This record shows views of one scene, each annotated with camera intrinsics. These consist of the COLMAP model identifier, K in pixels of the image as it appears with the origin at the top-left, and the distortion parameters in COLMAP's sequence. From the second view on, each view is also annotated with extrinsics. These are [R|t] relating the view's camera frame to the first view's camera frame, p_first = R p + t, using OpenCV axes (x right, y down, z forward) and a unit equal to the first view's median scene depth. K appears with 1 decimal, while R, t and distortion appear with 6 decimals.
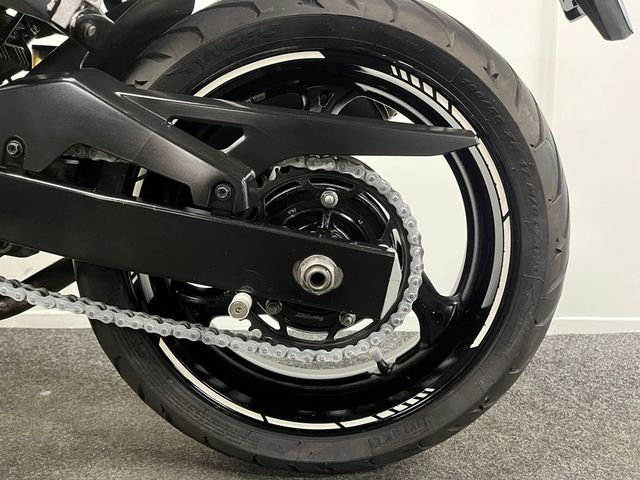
lens RADIAL K [[484.0, 0, 320.0], [0, 484.0, 240.0], [0, 0, 1]] dist [-0.001965, -0.001345]
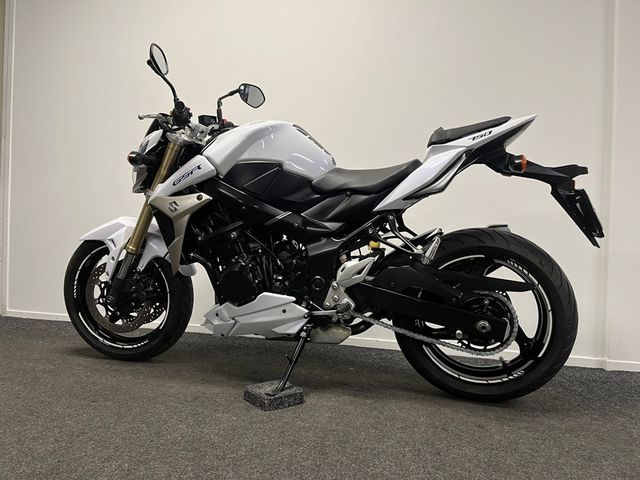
lens RADIAL K [[481.0, 0, 320.0], [0, 481.0, 240.0], [0, 0, 1]] dist [0.049791, -0.000863]
pose [[0.971661, 0.020891, -0.235455, -0.282116], [-0.045195, 0.994129, -0.098306, -0.123033], [0.232019, 0.106162, 0.966901, -2.230562]]
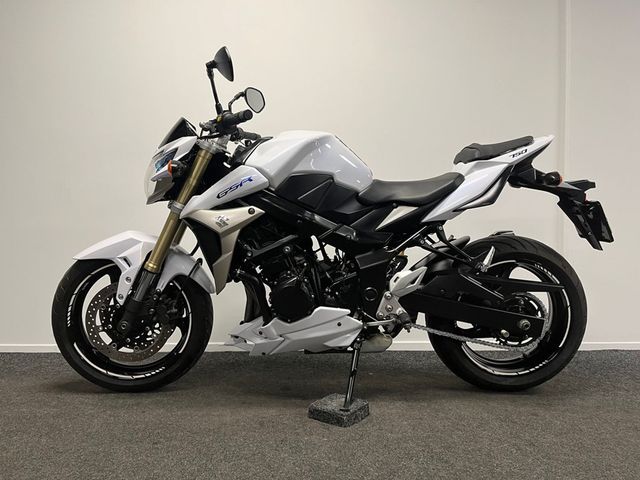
lens RADIAL K [[481.0, 0, 320.0], [0, 481.0, 240.0], [0, 0, 1]] dist [0.049791, -0.000863]
pose [[0.998445, -0.006869, 0.055326, -1.547083], [0.011854, 0.995846, -0.090275, -0.224846], [-0.054476, 0.090791, 0.994379, -2.349928]]
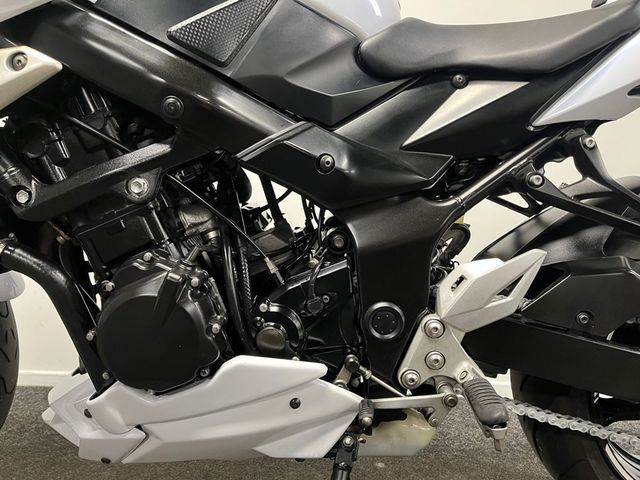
lens RADIAL K [[484.0, 0, 320.0], [0, 484.0, 240.0], [0, 0, 1]] dist [-0.001965, -0.001345]
pose [[0.999452, 0.015973, 0.028983, -1.229952], [-0.014399, 0.998453, -0.053700, -0.282008], [-0.029796, 0.053254, 0.998136, -0.319679]]
